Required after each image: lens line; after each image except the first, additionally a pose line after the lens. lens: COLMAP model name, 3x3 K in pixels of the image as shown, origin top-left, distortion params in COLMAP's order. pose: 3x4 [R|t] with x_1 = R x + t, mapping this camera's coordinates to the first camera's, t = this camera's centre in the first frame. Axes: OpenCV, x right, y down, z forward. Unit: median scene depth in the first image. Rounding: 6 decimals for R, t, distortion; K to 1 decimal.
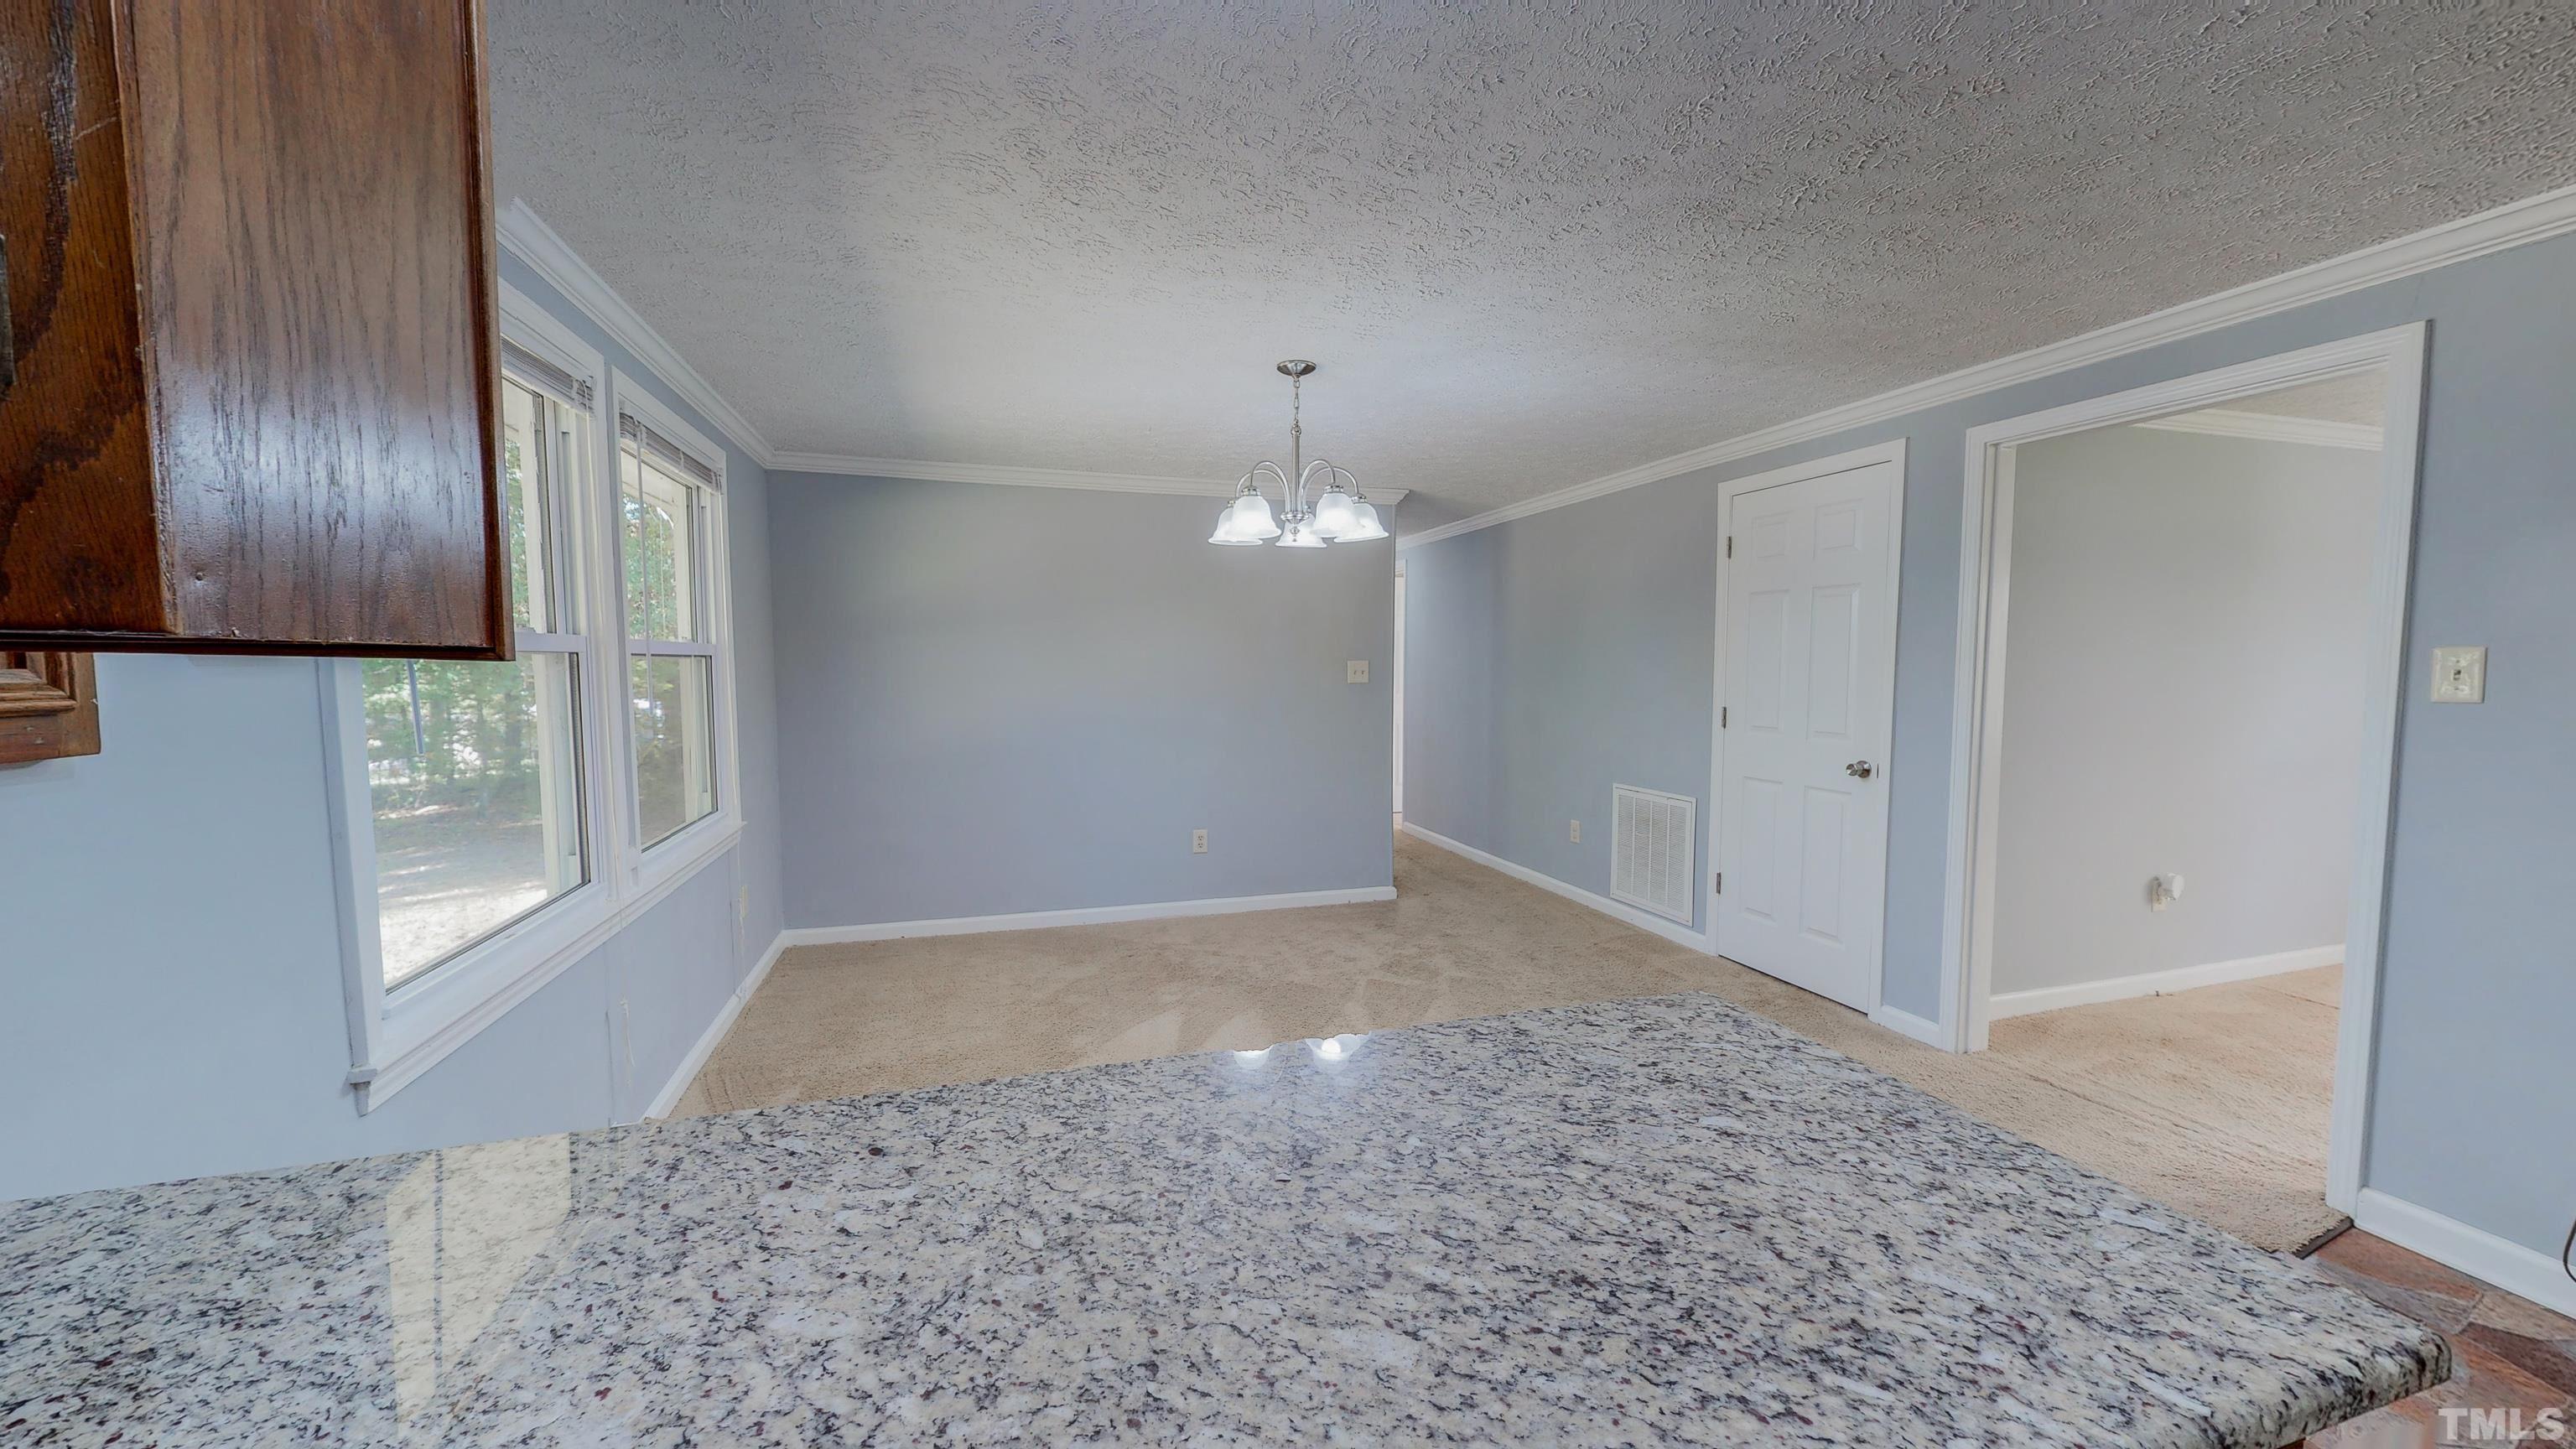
lens RADIAL K [[944.1, 0, 1288.2], [0, 944.1, 727.7], [0, 0, 1]] dist [0.000154, -0.000107]
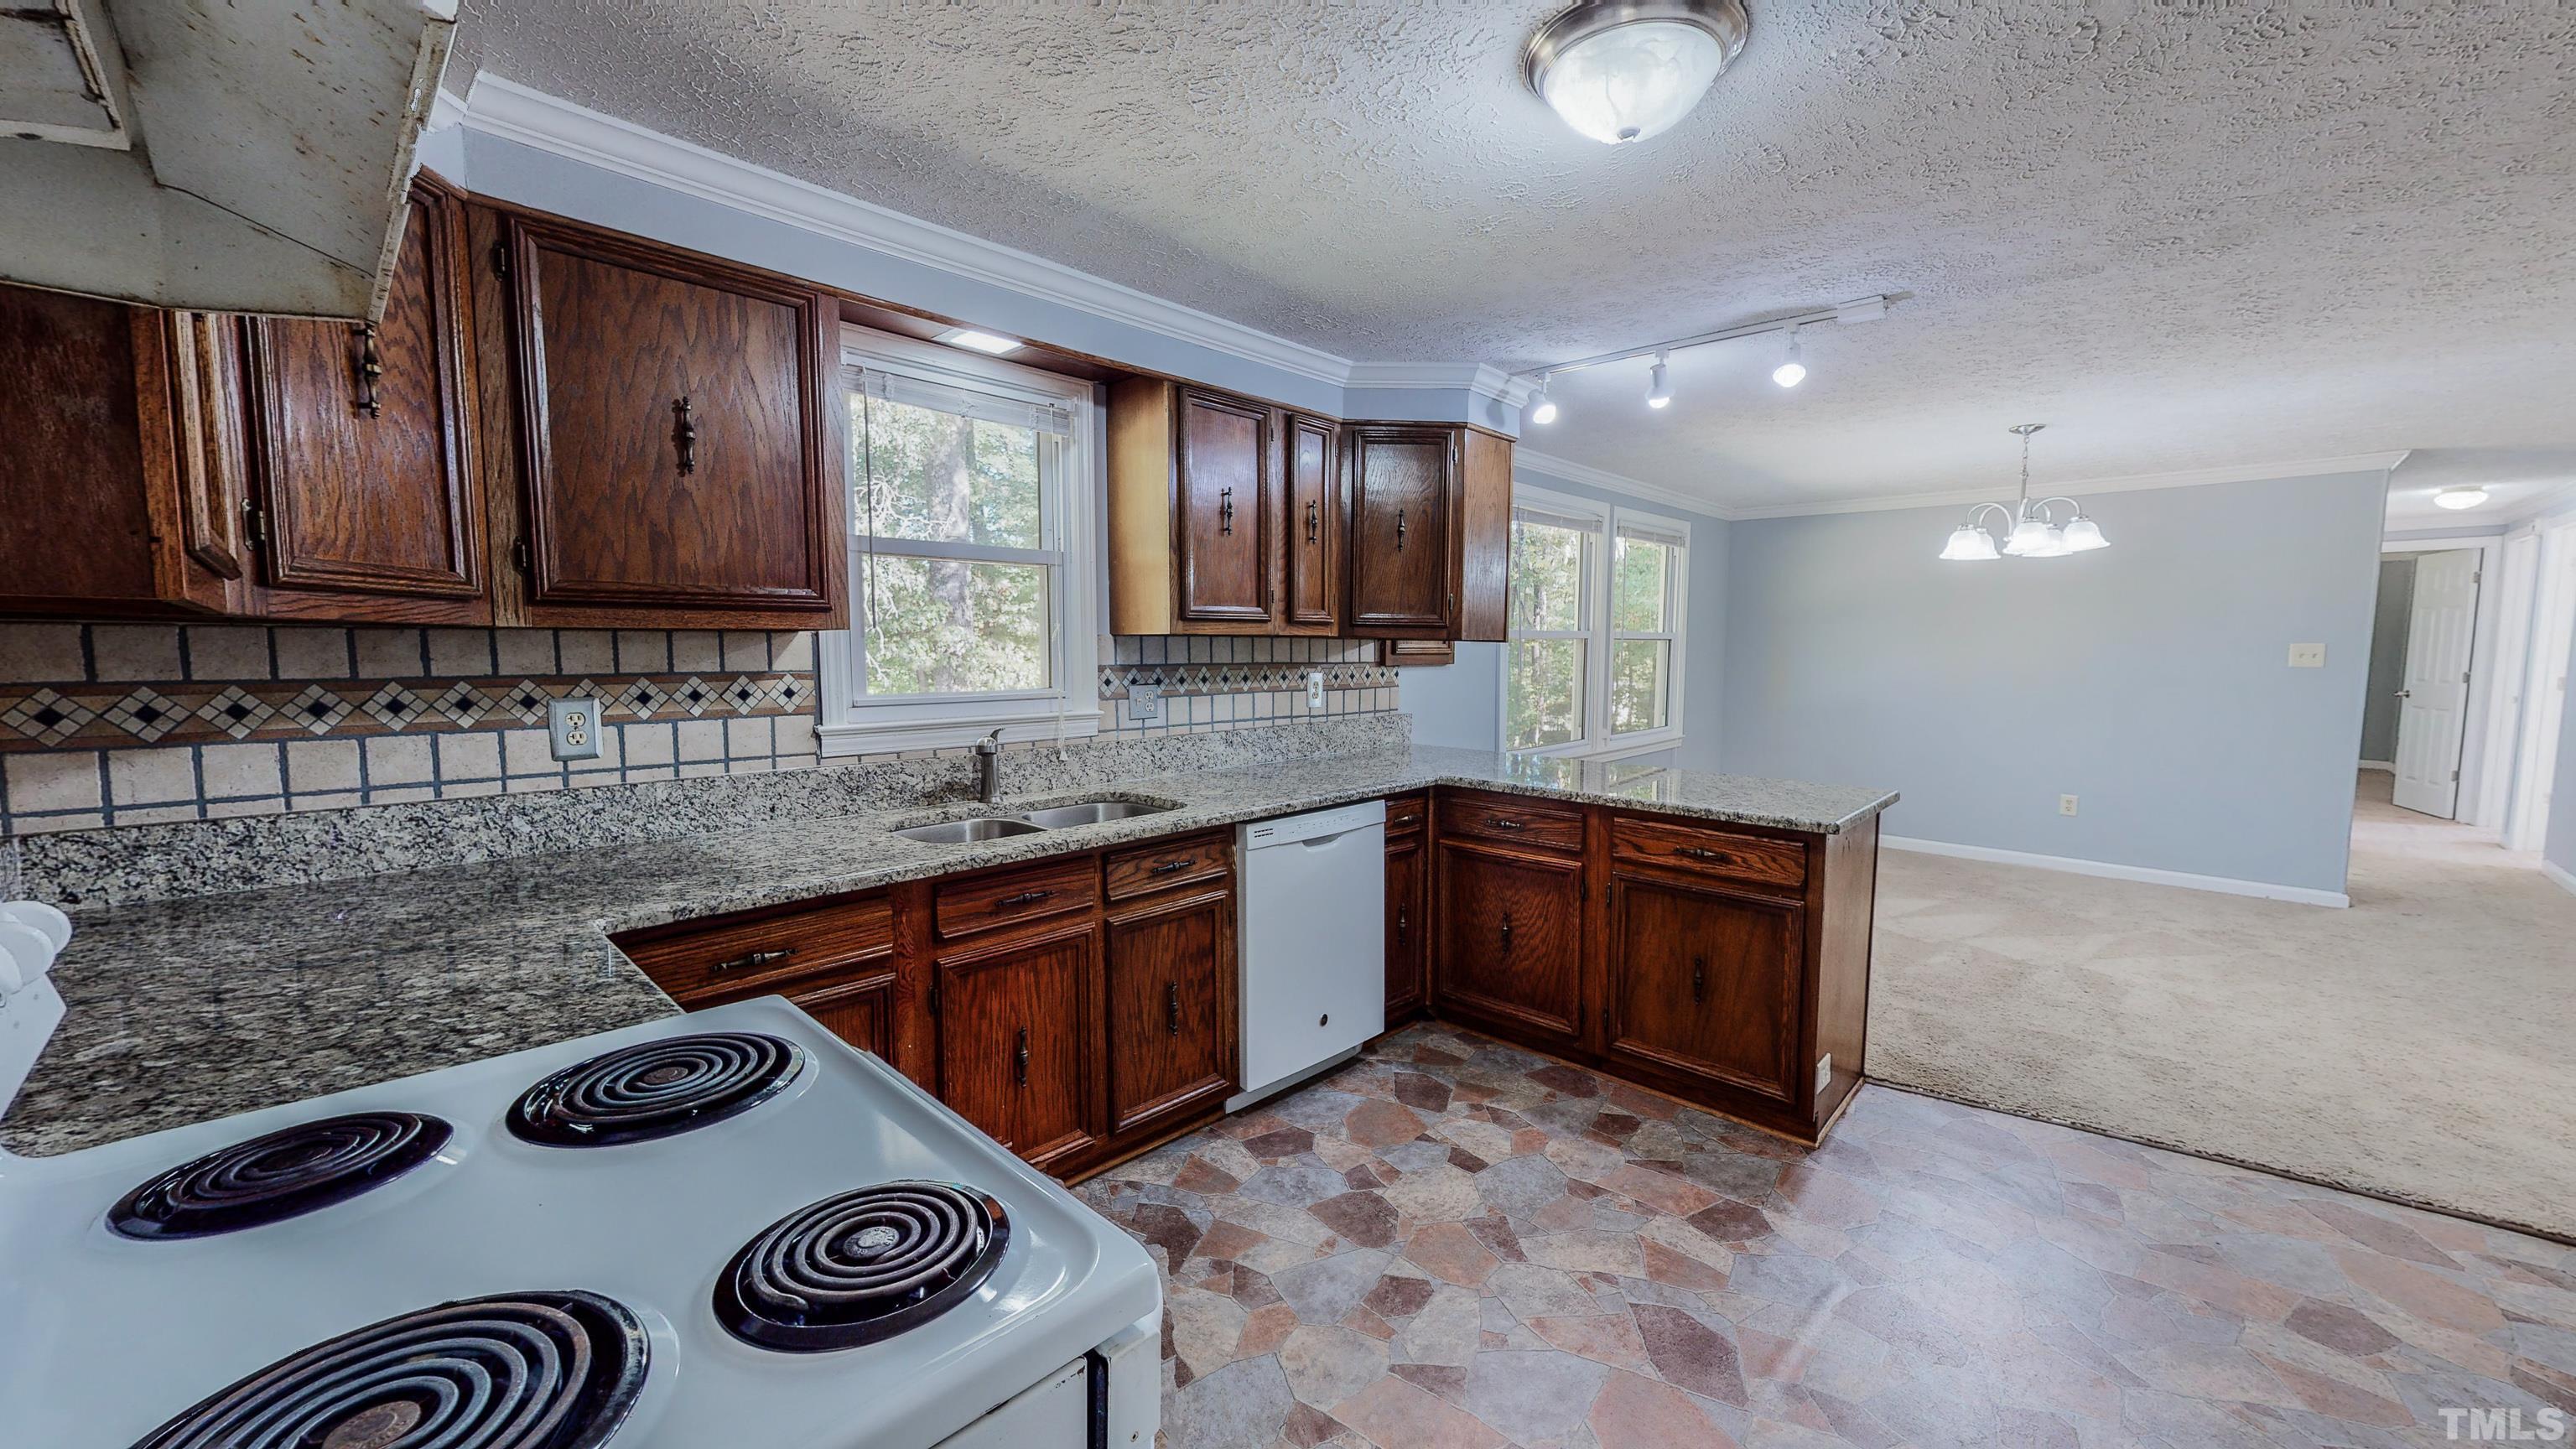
lens RADIAL K [[944.0, 0, 1287.1], [0, 944.0, 730.7], [0, 0, 1]] dist [-0.002546, 0.000323]
pose [[0.477485, 0.084113, -0.874605, 0.564741], [-0.062967, 0.996124, 0.061423, 0.029751], [0.876381, 0.025743, 0.480930, -0.451136]]
